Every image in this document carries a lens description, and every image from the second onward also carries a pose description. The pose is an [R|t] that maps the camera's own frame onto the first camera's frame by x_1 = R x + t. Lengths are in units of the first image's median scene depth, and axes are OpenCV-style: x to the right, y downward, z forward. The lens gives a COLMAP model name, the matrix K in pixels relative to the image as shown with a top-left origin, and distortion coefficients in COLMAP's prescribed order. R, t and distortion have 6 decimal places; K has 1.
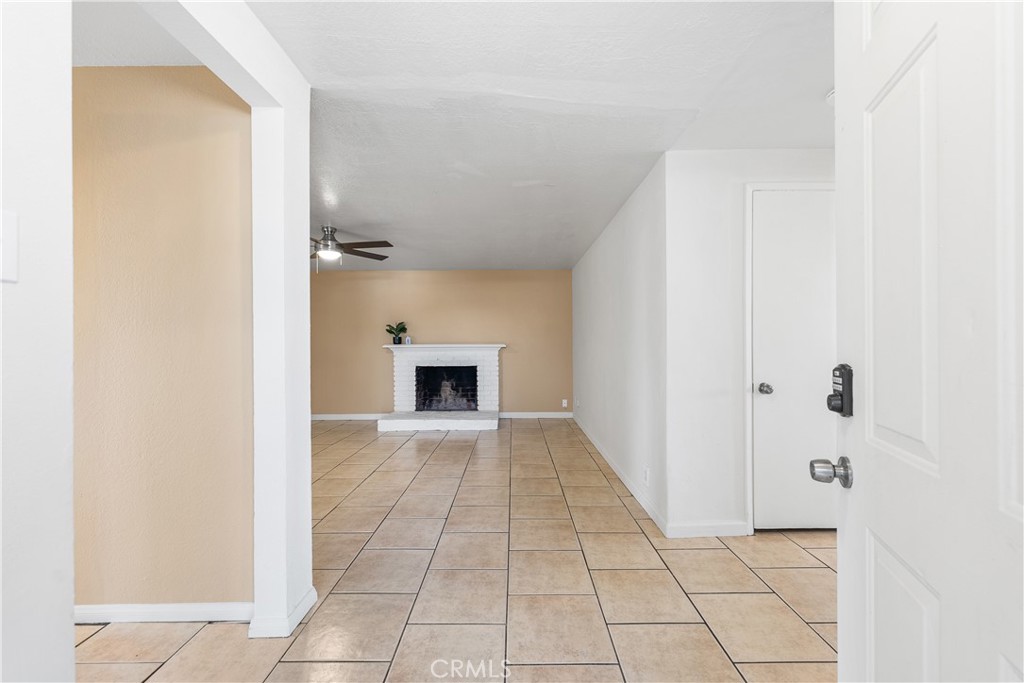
lens RADIAL K [[415.7, 0, 516.1], [0, 415.7, 342.7], [0, 0, 1]] dist [0.002772, 0.000020]
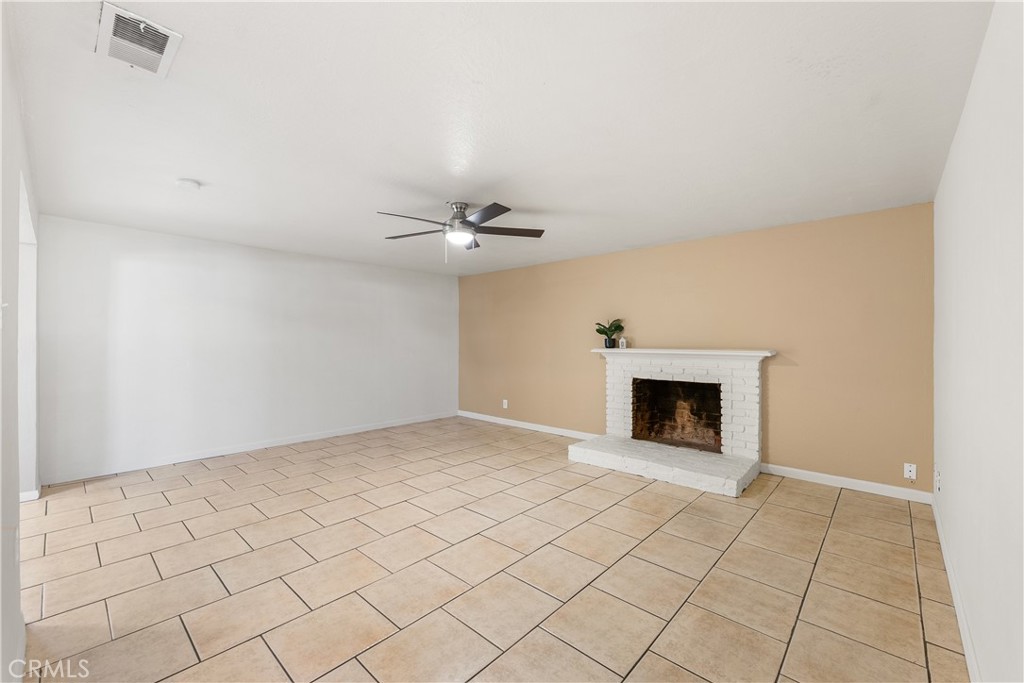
lens RADIAL K [[415.7, 0, 516.1], [0, 415.7, 342.7], [0, 0, 1]] dist [0.002772, 0.000020]
pose [[0.738546, 0.008972, -0.674143, 0.104995], [-0.004572, 0.999955, 0.008299, -0.011753], [0.674187, -0.003047, 0.738554, 0.310690]]
